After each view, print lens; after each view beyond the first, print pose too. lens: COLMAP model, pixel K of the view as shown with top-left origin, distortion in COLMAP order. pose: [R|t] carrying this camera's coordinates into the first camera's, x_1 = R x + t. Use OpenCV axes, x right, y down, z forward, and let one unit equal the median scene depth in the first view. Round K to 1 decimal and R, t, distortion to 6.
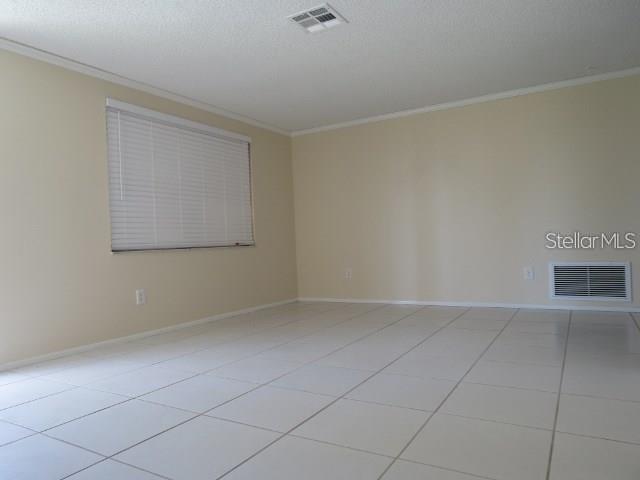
lens RADIAL K [[455.0, 0, 320.0], [0, 455.0, 240.0], [0, 0, 1]] dist [-0.005755, -0.003233]
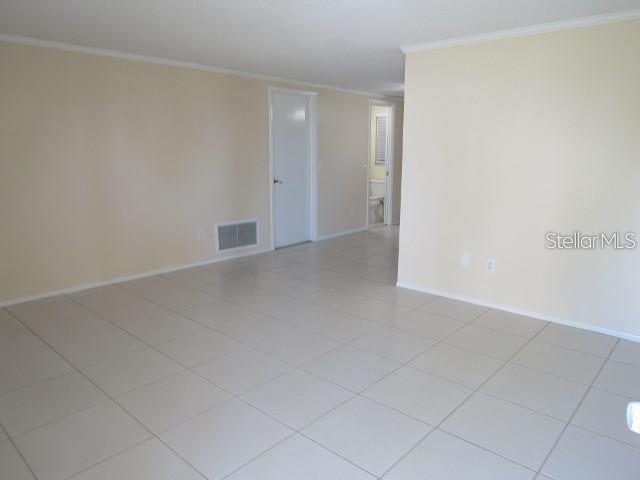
lens RADIAL K [[455.0, 0, 320.0], [0, 455.0, 240.0], [0, 0, 1]] dist [-0.005755, -0.003233]
pose [[0.156289, -0.090510, 0.983556, -0.644595], [0.030997, 0.995752, 0.086706, -0.002372], [-0.987225, 0.016936, 0.158431, 0.543846]]
